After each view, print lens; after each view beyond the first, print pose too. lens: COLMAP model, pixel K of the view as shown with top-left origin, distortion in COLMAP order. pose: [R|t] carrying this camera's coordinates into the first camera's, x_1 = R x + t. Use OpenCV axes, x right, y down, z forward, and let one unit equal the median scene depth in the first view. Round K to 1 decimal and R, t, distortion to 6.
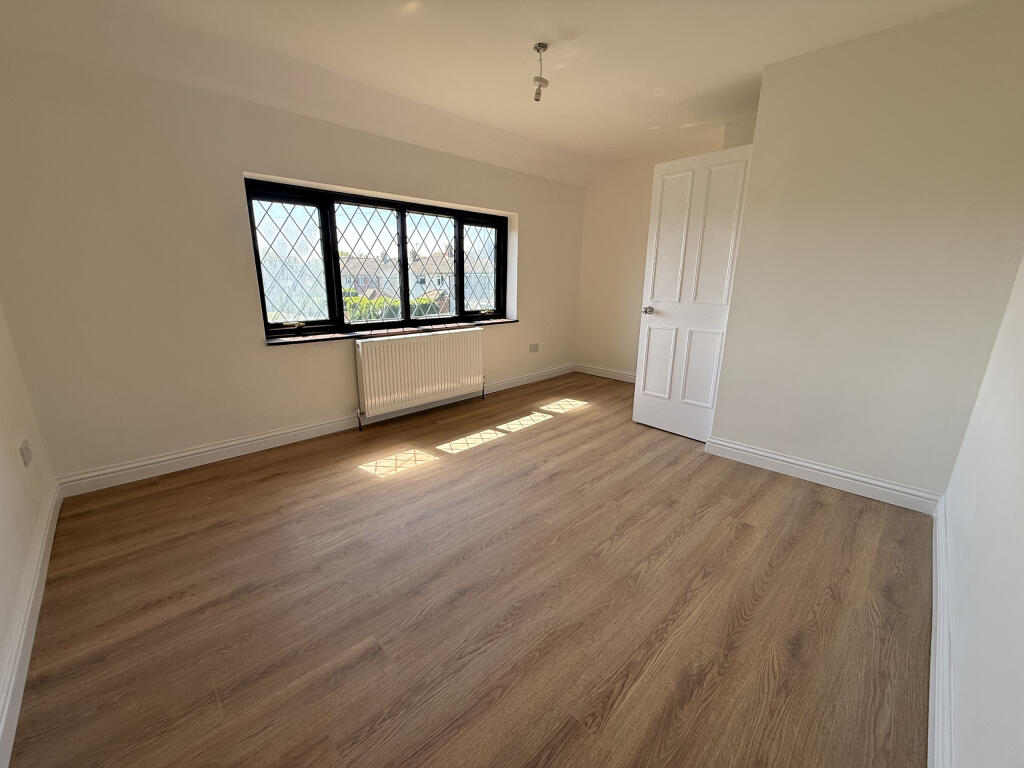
lens RADIAL K [[407.9, 0, 513.9], [0, 407.9, 387.2], [0, 0, 1]] dist [0.002714, 0.000179]
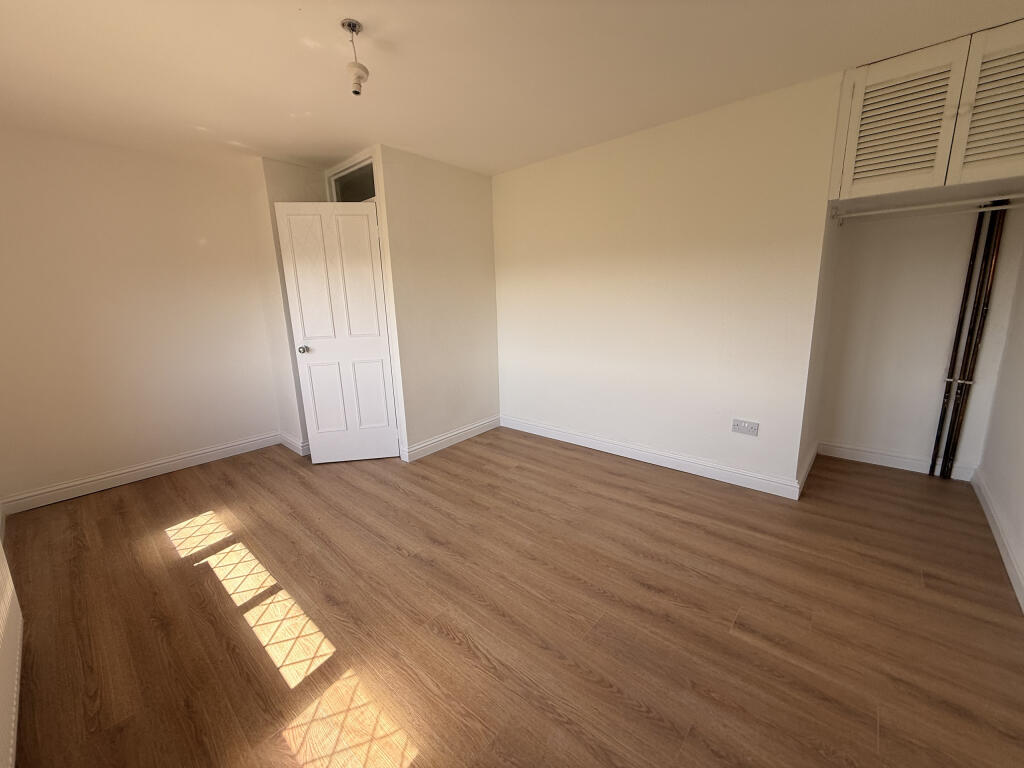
lens RADIAL K [[407.9, 0, 513.9], [0, 407.9, 379.9], [0, 0, 1]] dist [0.002714, 0.000179]
pose [[-0.070994, -0.206712, 0.975823, -0.655667], [0.291442, 0.931303, 0.218484, -0.232732], [-0.953950, 0.299907, -0.005873, 0.715835]]
